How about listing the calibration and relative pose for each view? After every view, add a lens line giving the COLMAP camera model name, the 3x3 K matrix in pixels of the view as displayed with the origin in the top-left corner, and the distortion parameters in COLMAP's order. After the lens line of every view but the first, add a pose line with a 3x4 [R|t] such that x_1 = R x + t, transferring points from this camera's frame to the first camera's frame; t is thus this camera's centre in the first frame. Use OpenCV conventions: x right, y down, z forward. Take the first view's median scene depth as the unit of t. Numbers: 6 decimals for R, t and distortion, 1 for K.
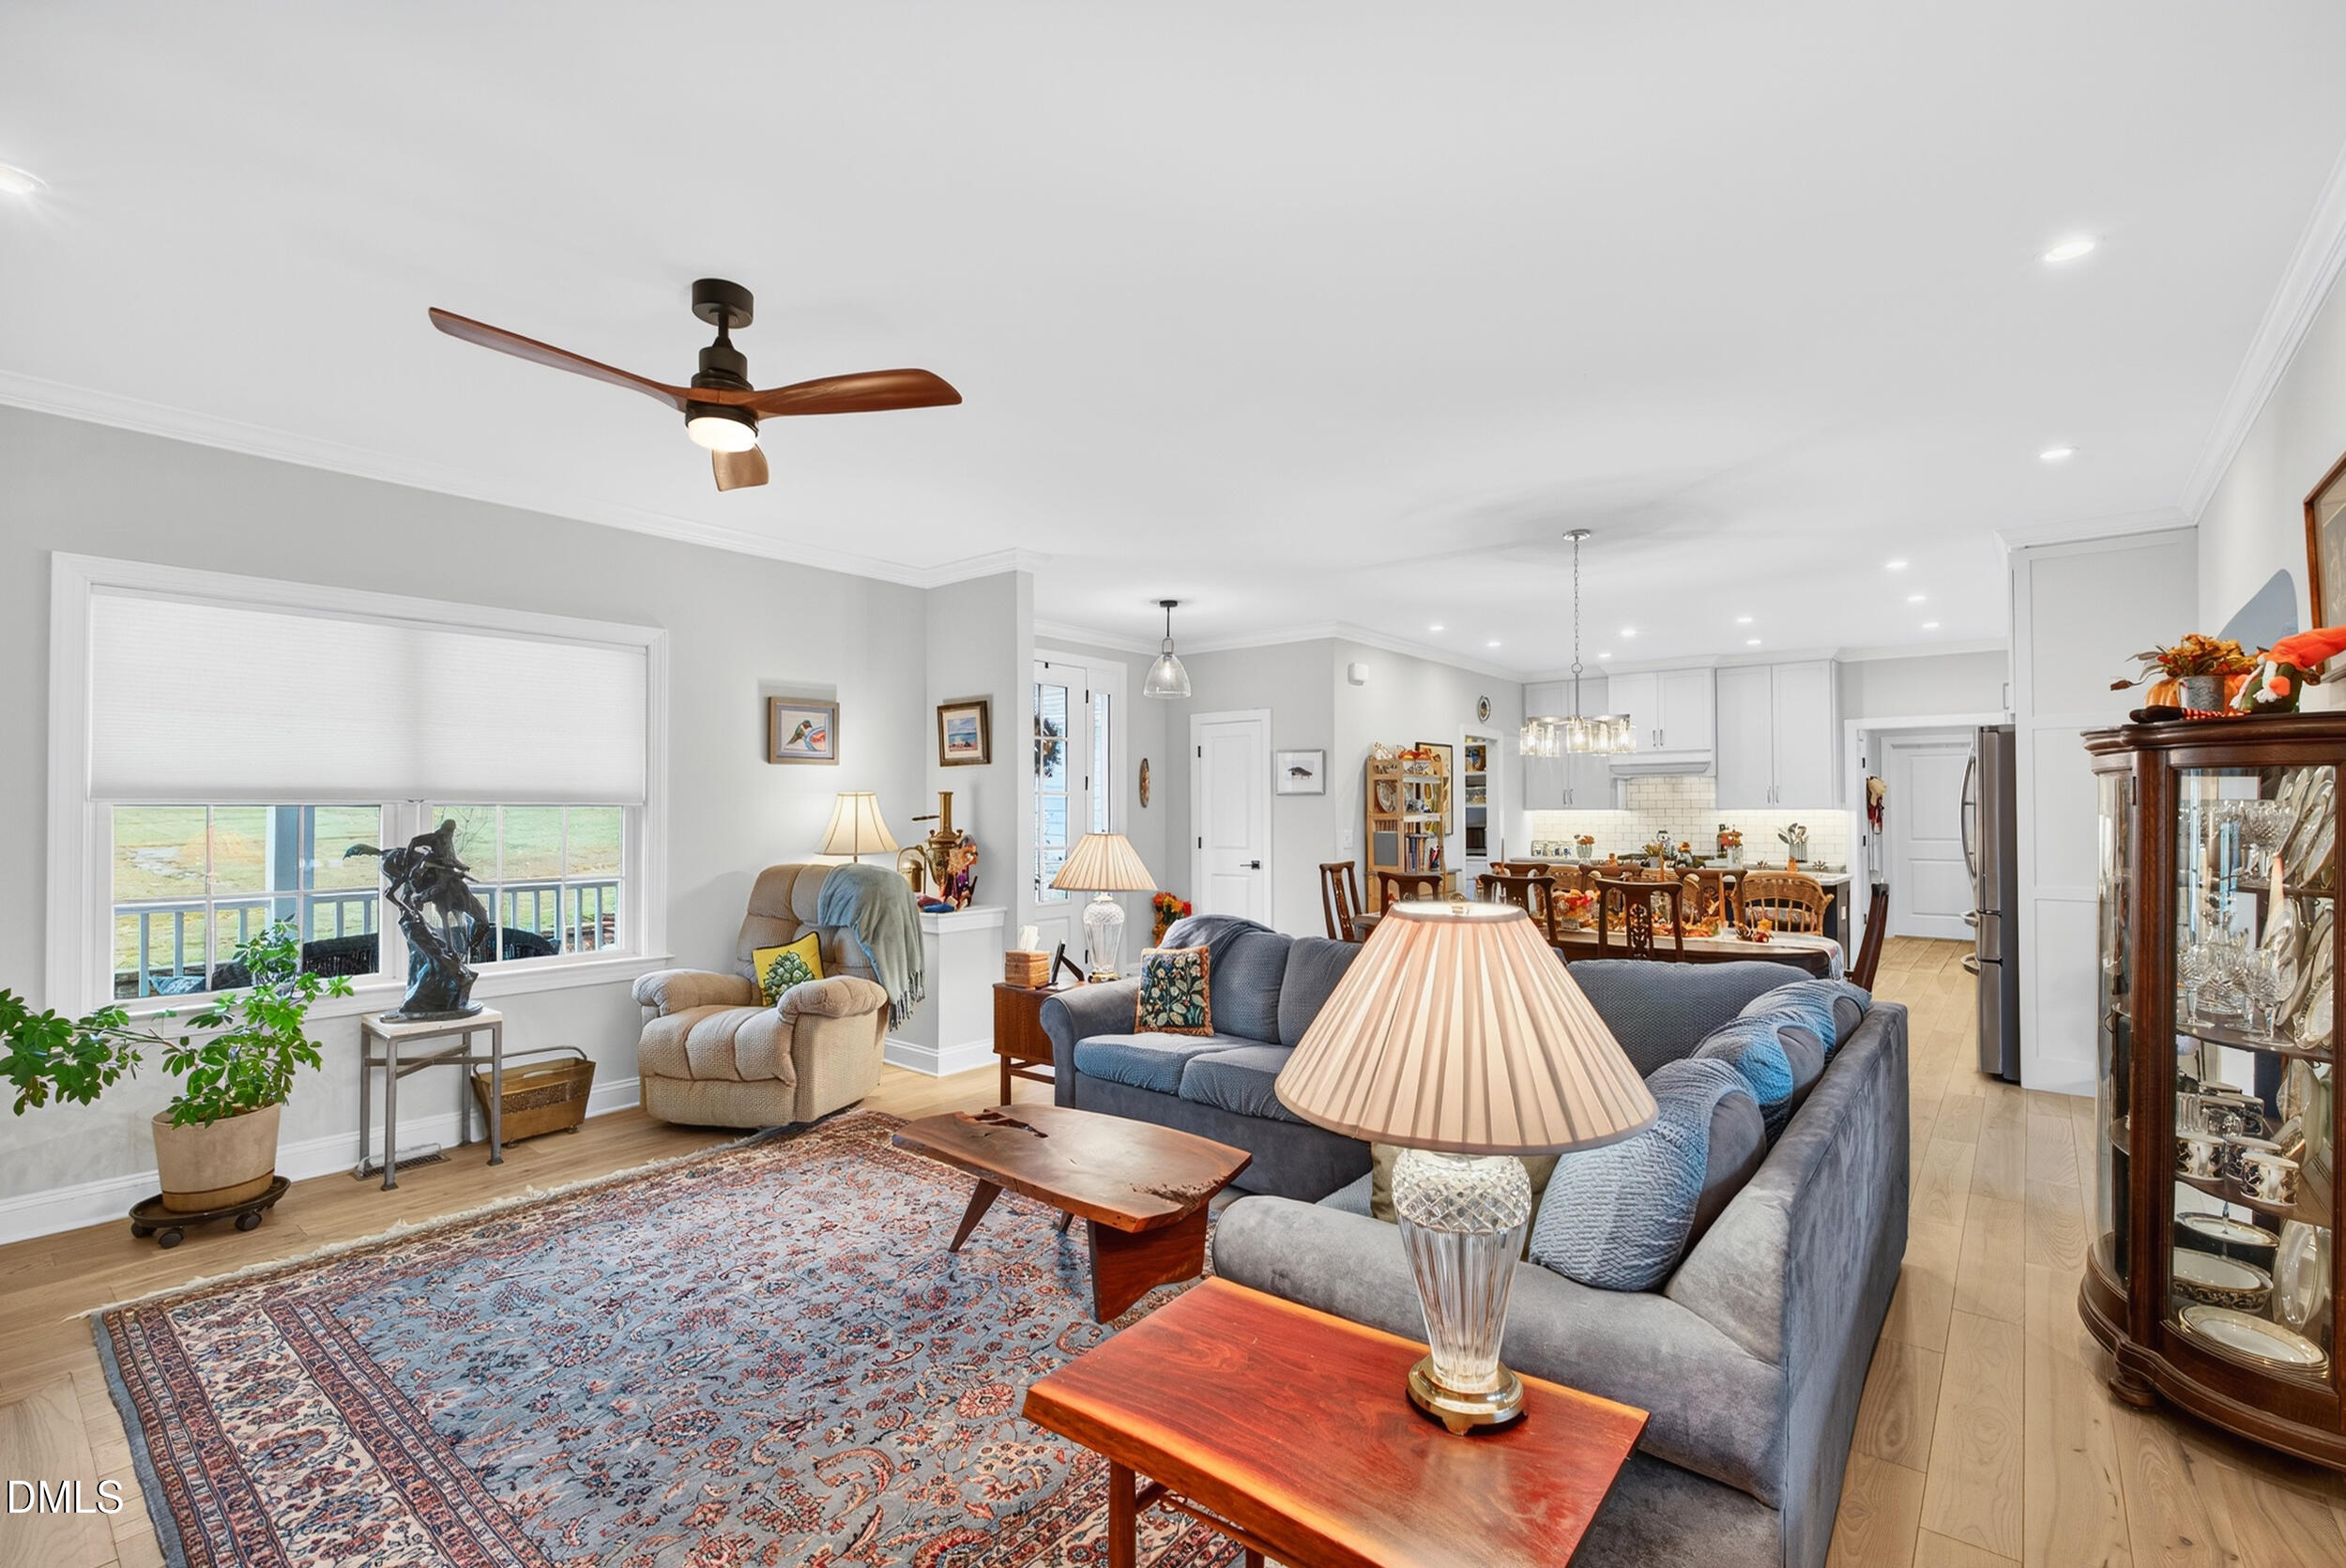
lens RADIAL K [[1028.5, 0, 1172.6], [0, 1028.5, 799.2], [0, 0, 1]] dist [-0.000363, 0.000017]
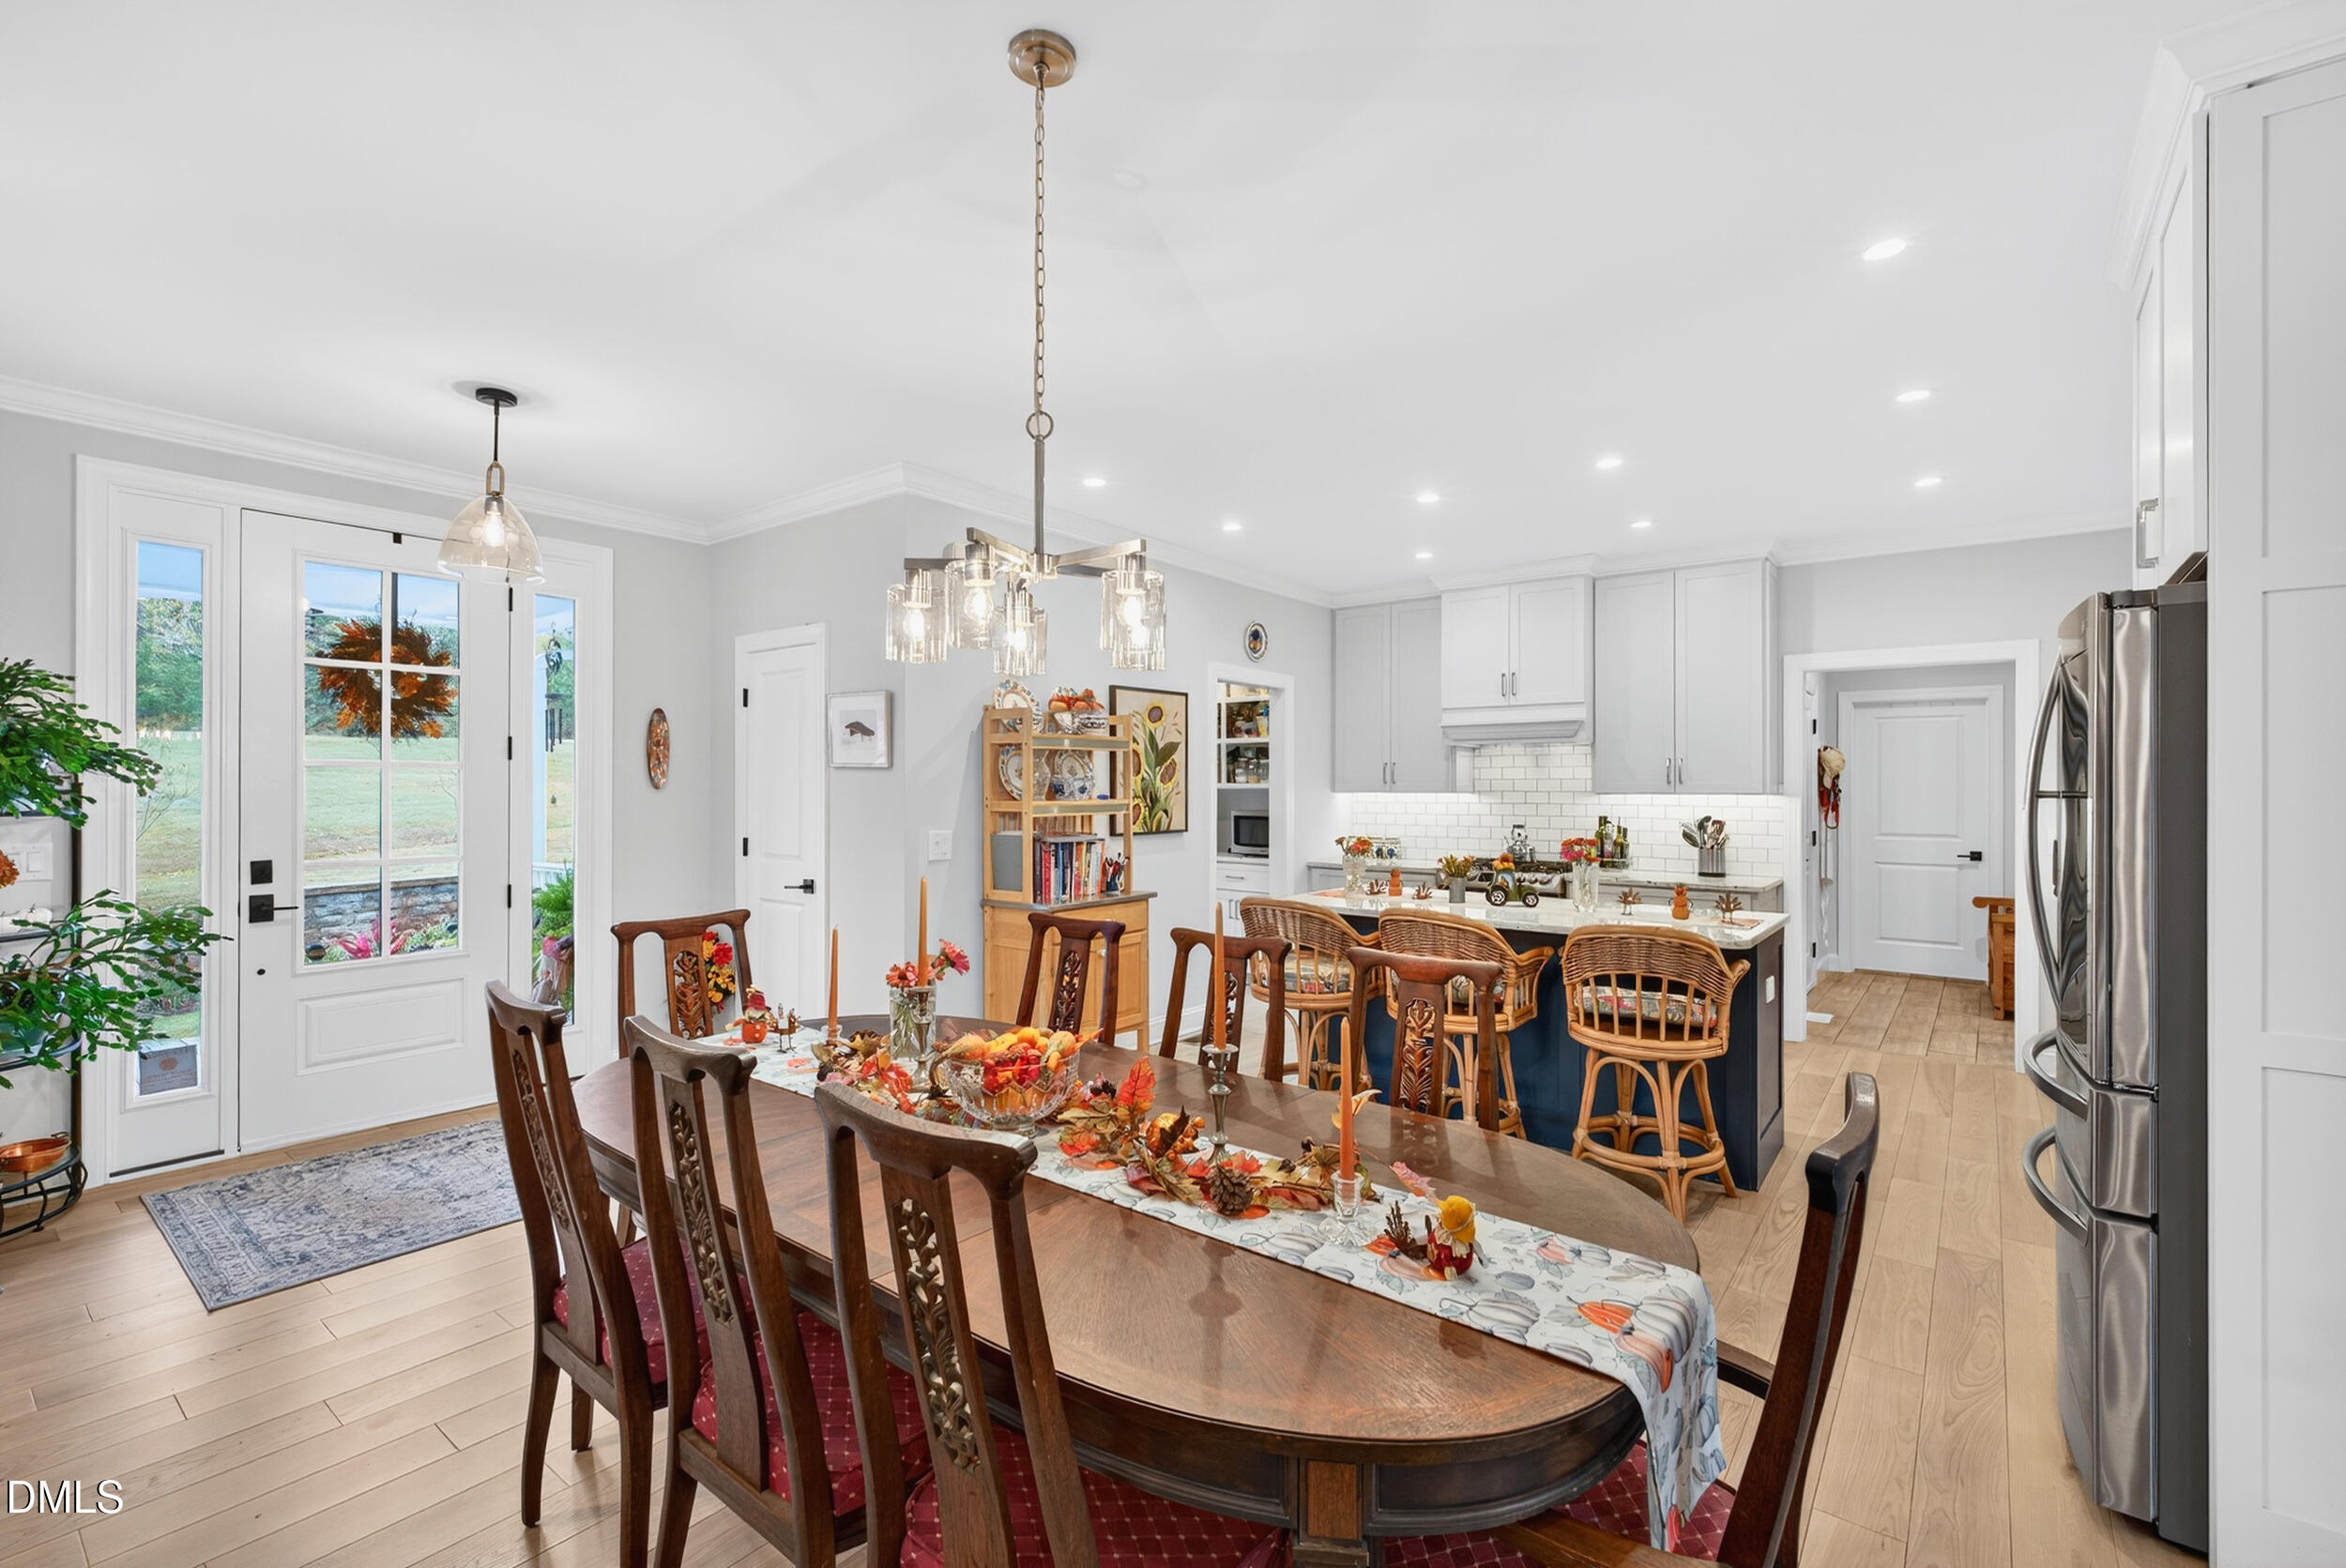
lens RADIAL K [[1024.0, 0, 1173.0], [0, 1024.0, 784.0], [0, 0, 1]] dist [-0.000176, 0.000374]
pose [[0.999581, 0.003571, 0.028709, 0.249281], [-0.003853, 0.999945, 0.009766, -0.001616], [-0.028672, -0.009872, 0.999540, 0.364233]]
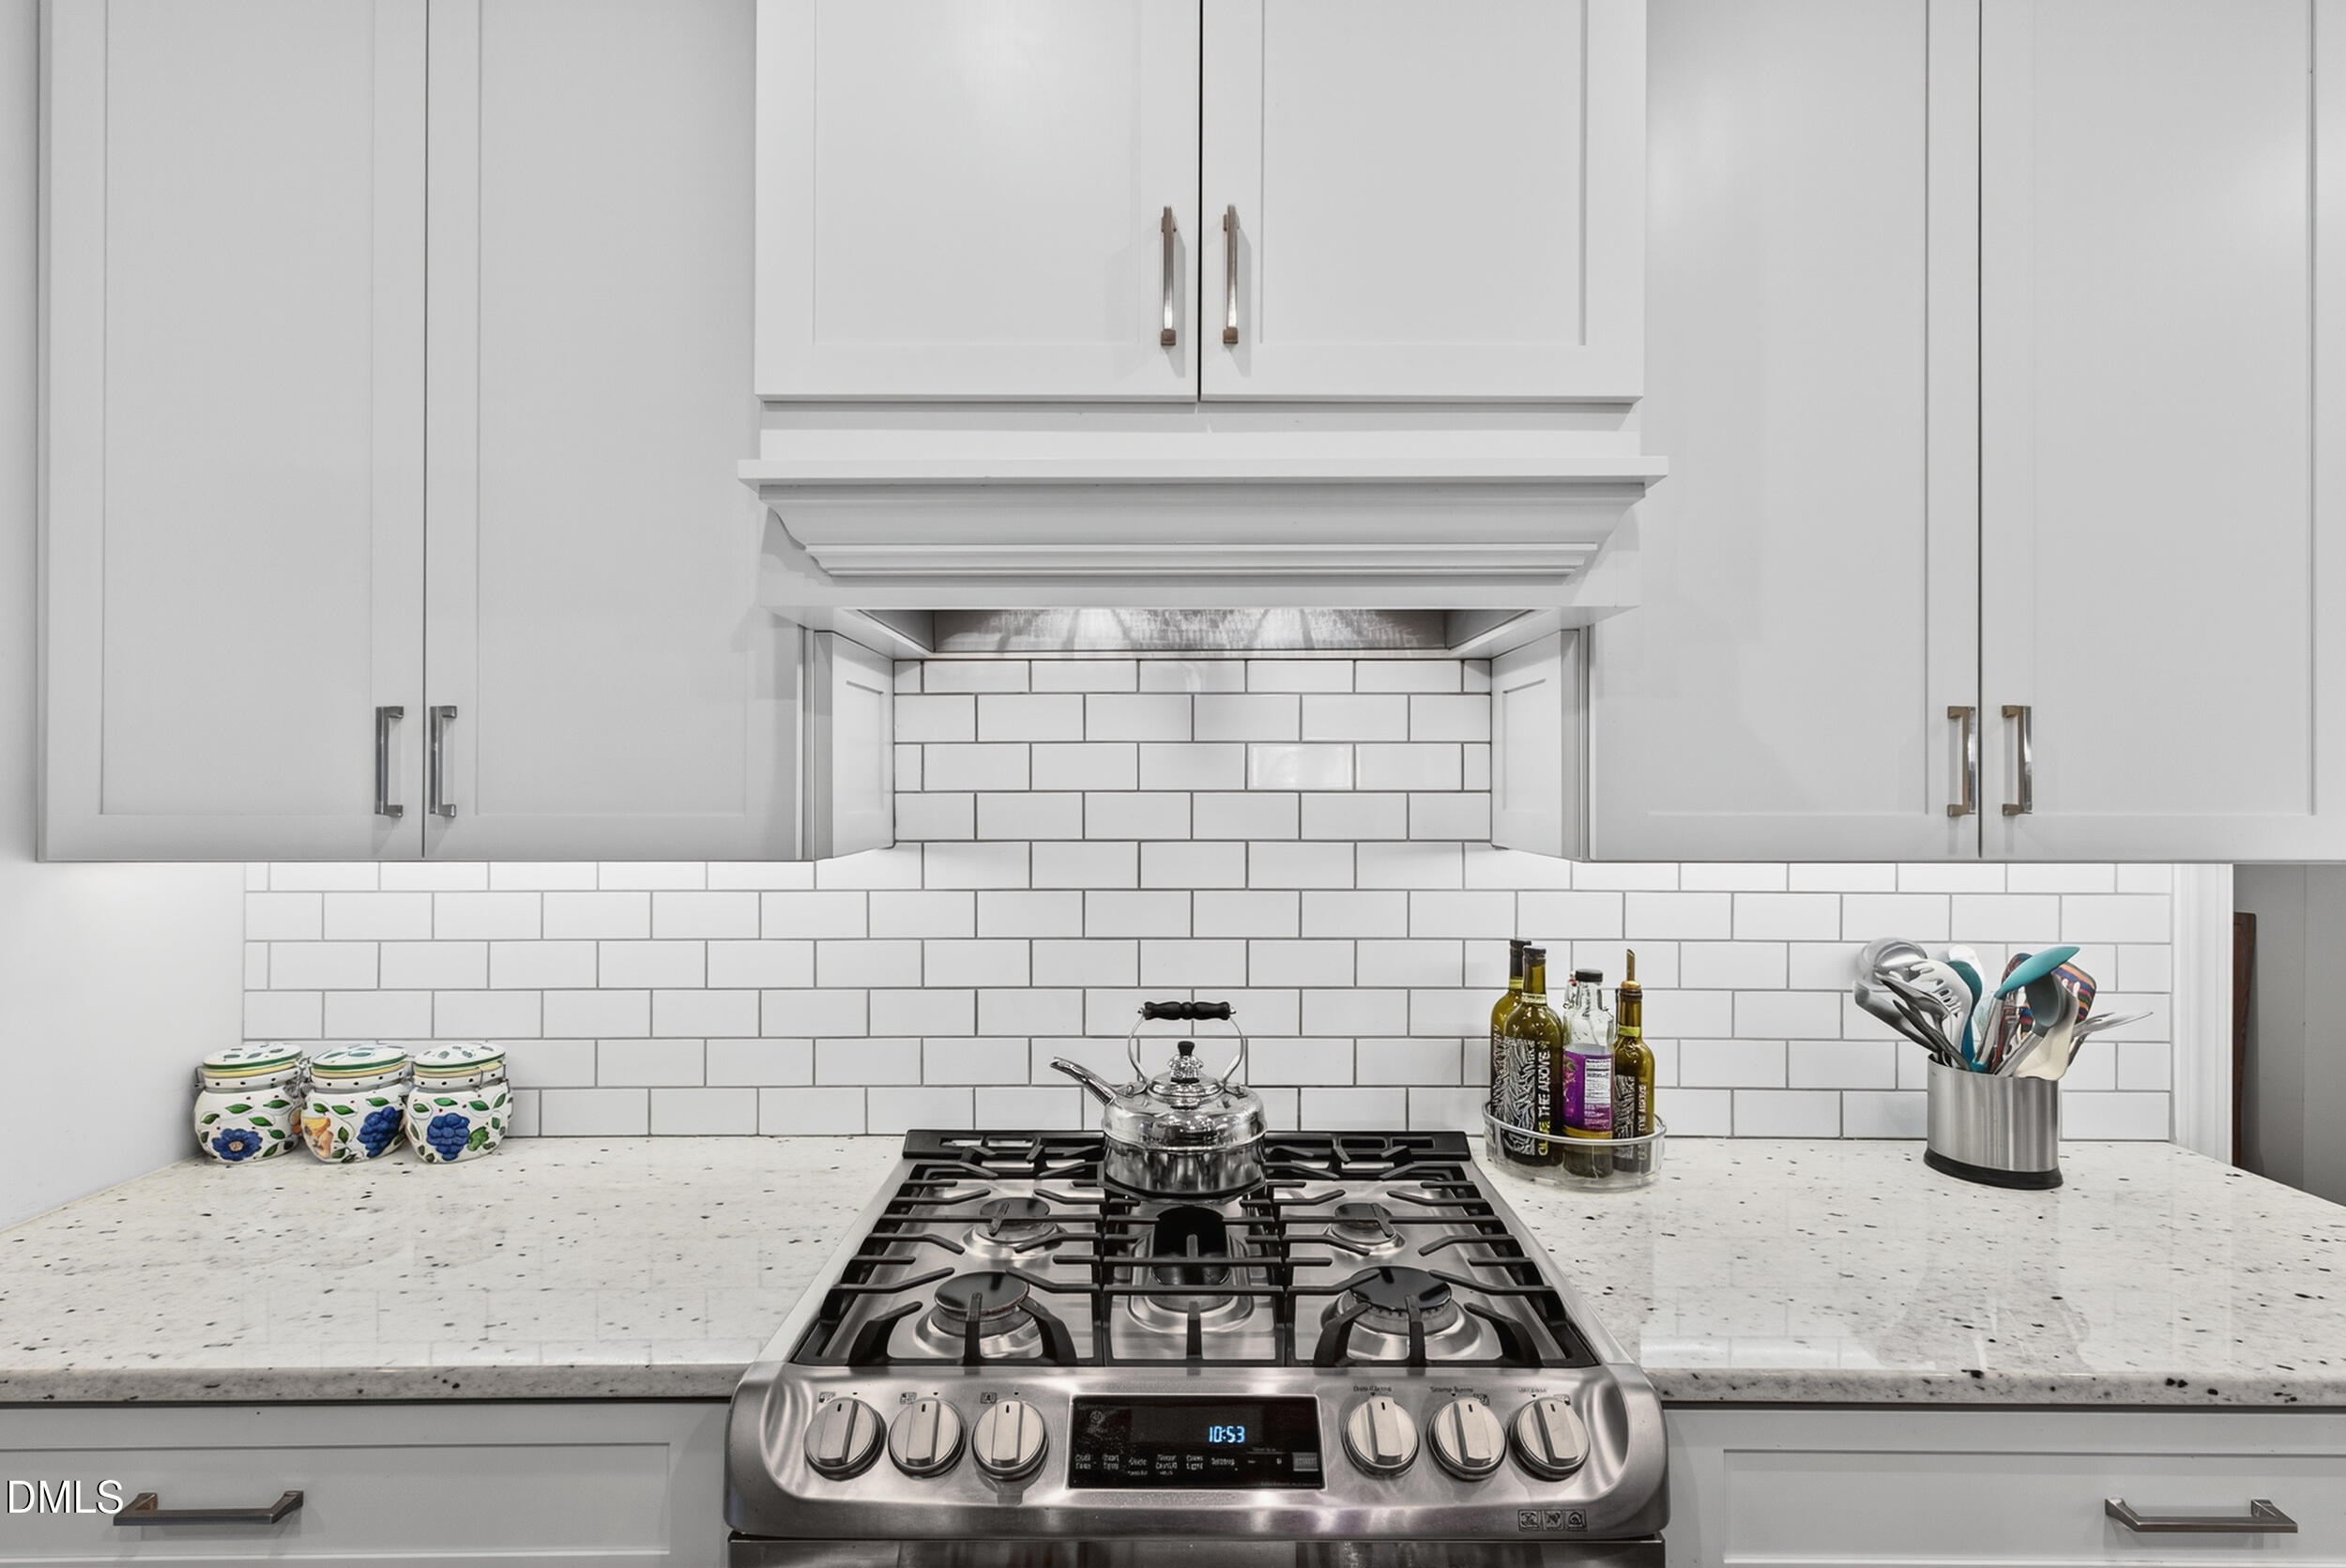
lens RADIAL K [[997.9, 0, 1402.3], [0, 997.9, 786.3], [0, 0, 1]] dist [-0.000956, -0.000068]
pose [[0.601843, 0.004168, 0.798603, 0.408599], [-0.010918, 0.999936, 0.003009, -0.000636], [-0.798540, -0.010530, 0.601850, 0.943851]]
